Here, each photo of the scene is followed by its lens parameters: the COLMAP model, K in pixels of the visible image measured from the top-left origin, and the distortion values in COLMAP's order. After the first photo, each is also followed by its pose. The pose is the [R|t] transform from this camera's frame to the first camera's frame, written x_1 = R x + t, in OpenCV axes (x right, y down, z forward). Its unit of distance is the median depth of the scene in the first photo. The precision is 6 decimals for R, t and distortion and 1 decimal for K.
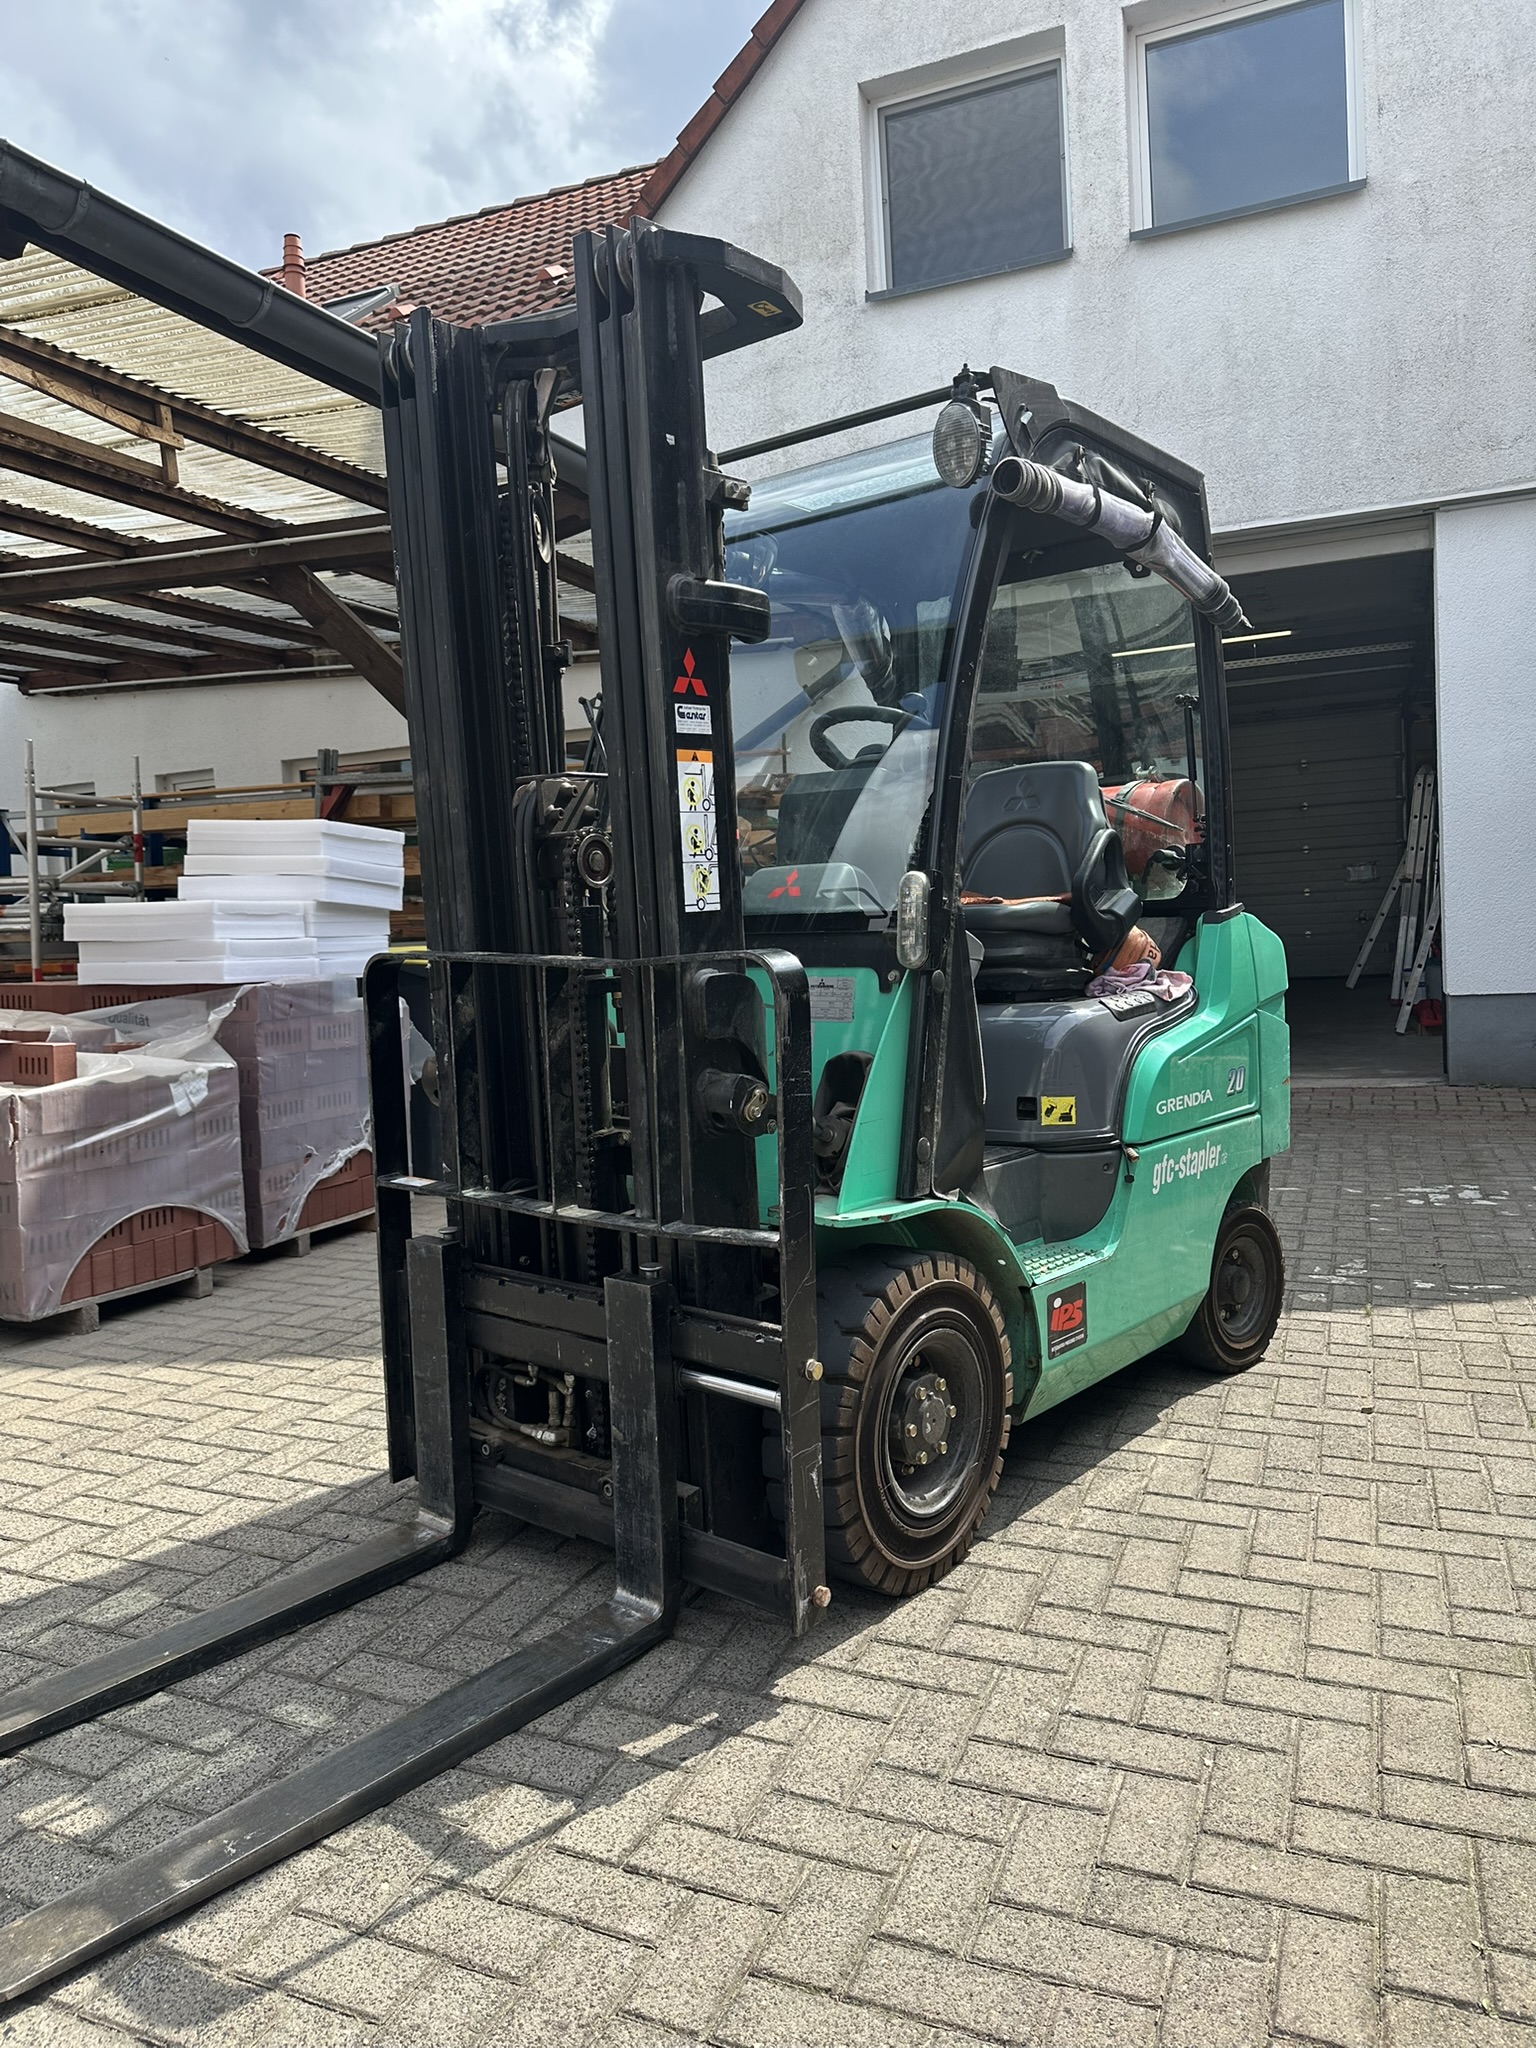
lens RADIAL K [[1442.0, 0, 762.8], [0, 1442.0, 1026.7], [0, 0, 1]] dist [0.008649, -0.007569]
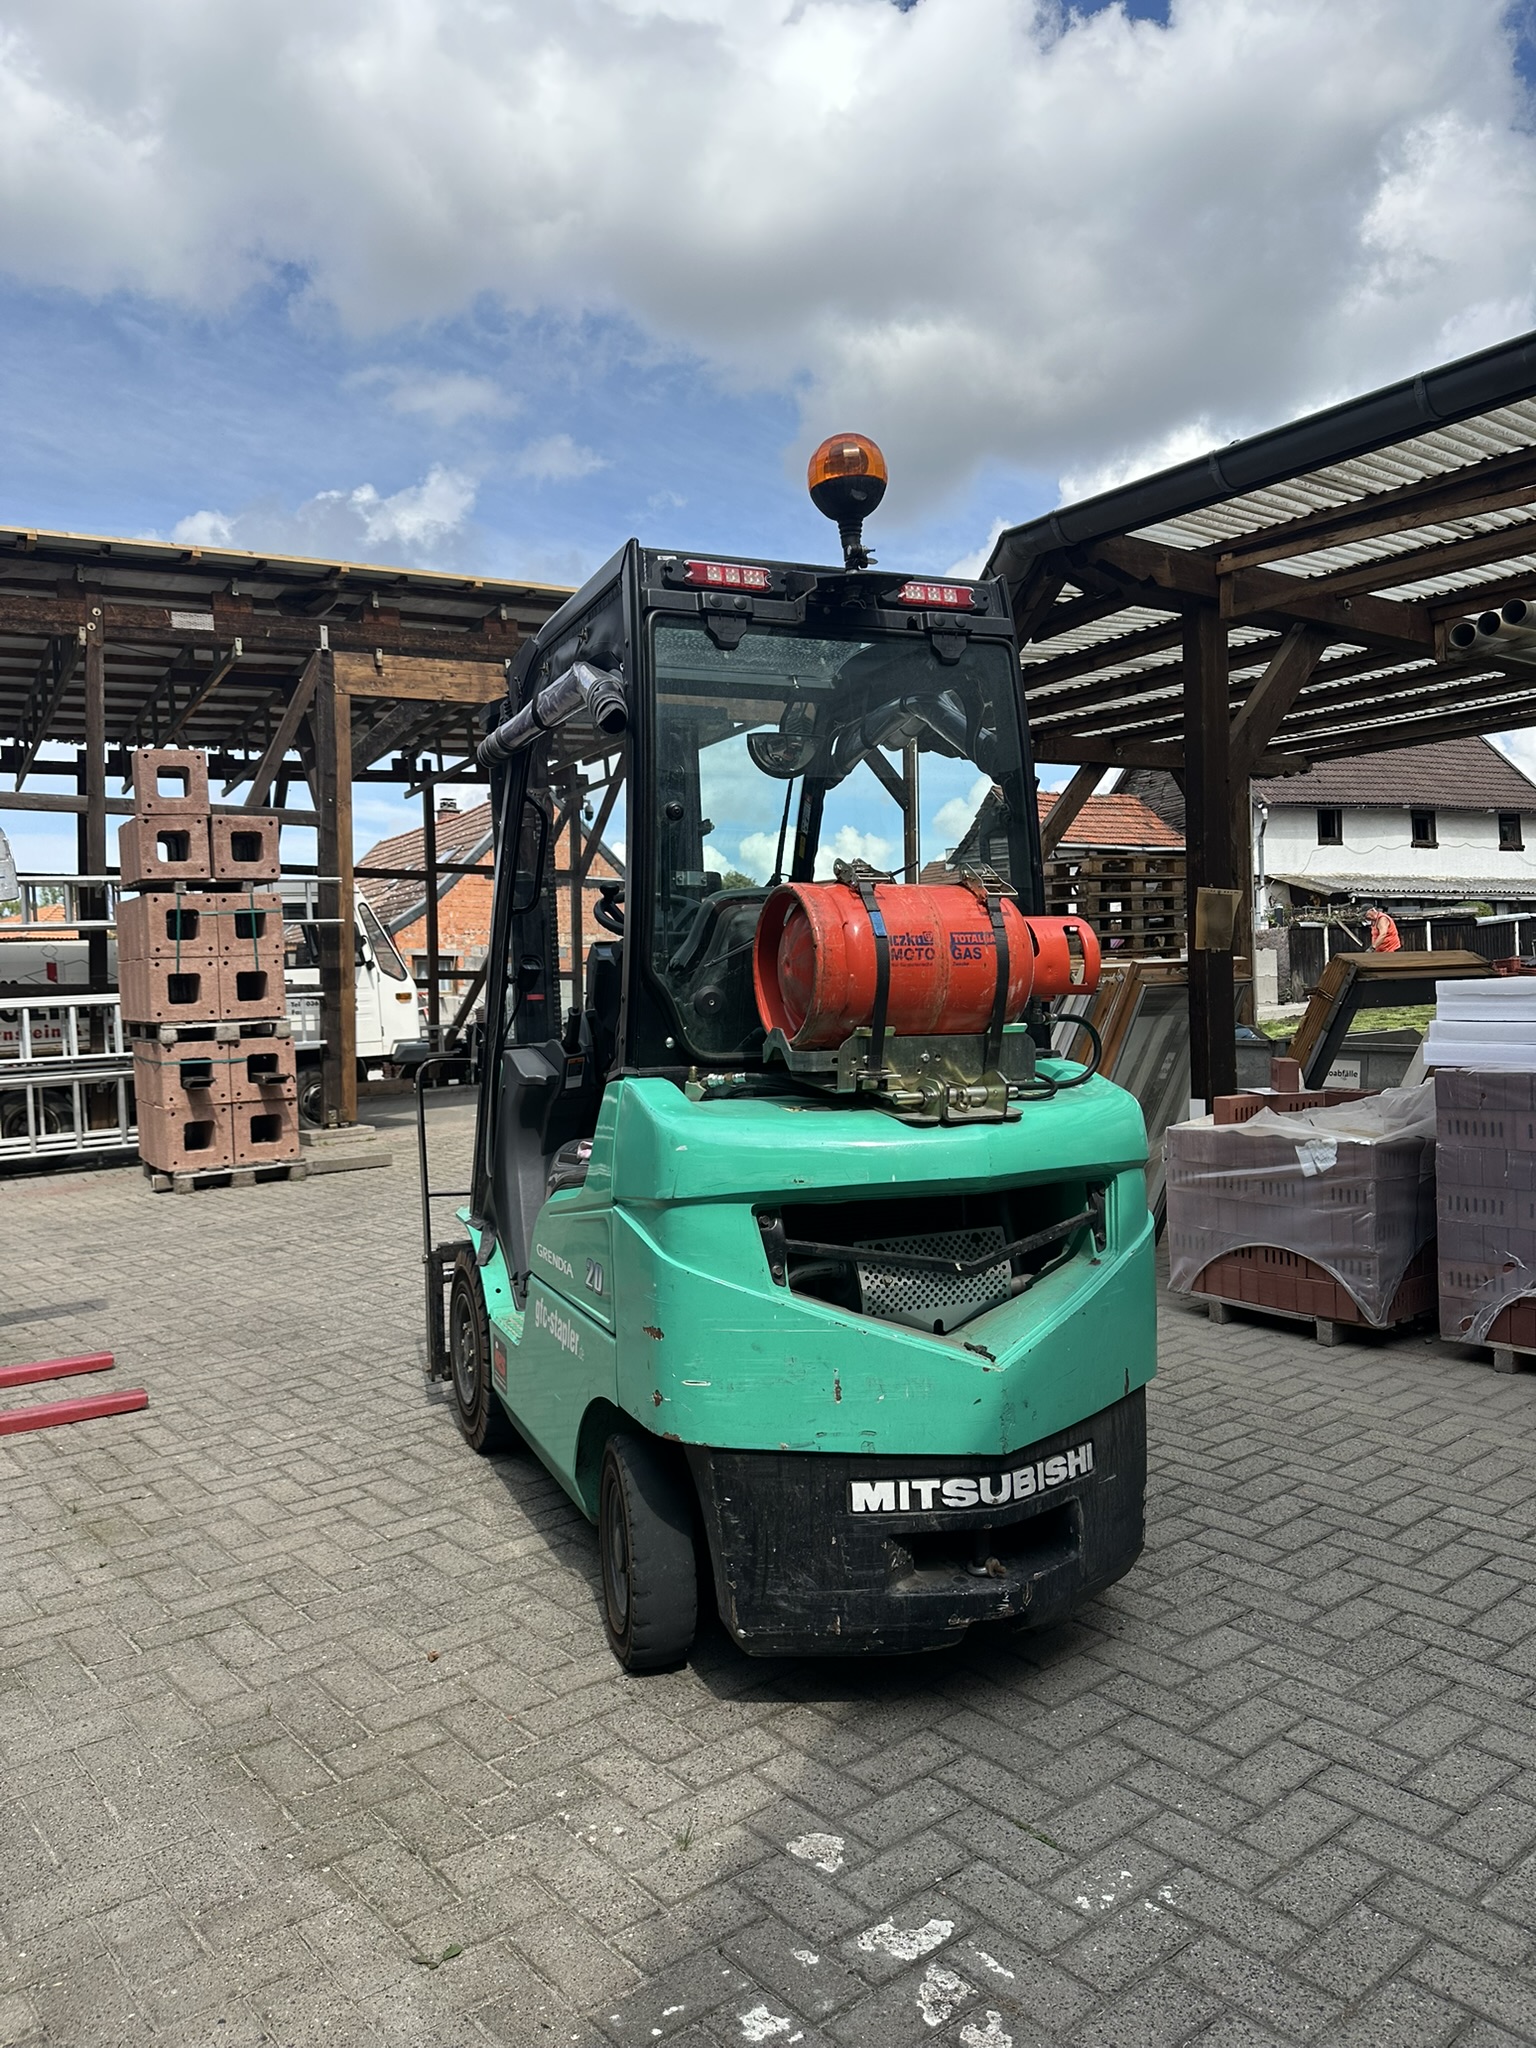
lens RADIAL K [[1442.0, 0, 762.8], [0, 1442.0, 1026.7], [0, 0, 1]] dist [0.008649, -0.007569]
pose [[-0.468487, 0.063487, -0.881186, 0.802764], [-0.027118, 0.995911, 0.086170, -0.144082], [0.883054, 0.064265, -0.464850, 1.169699]]
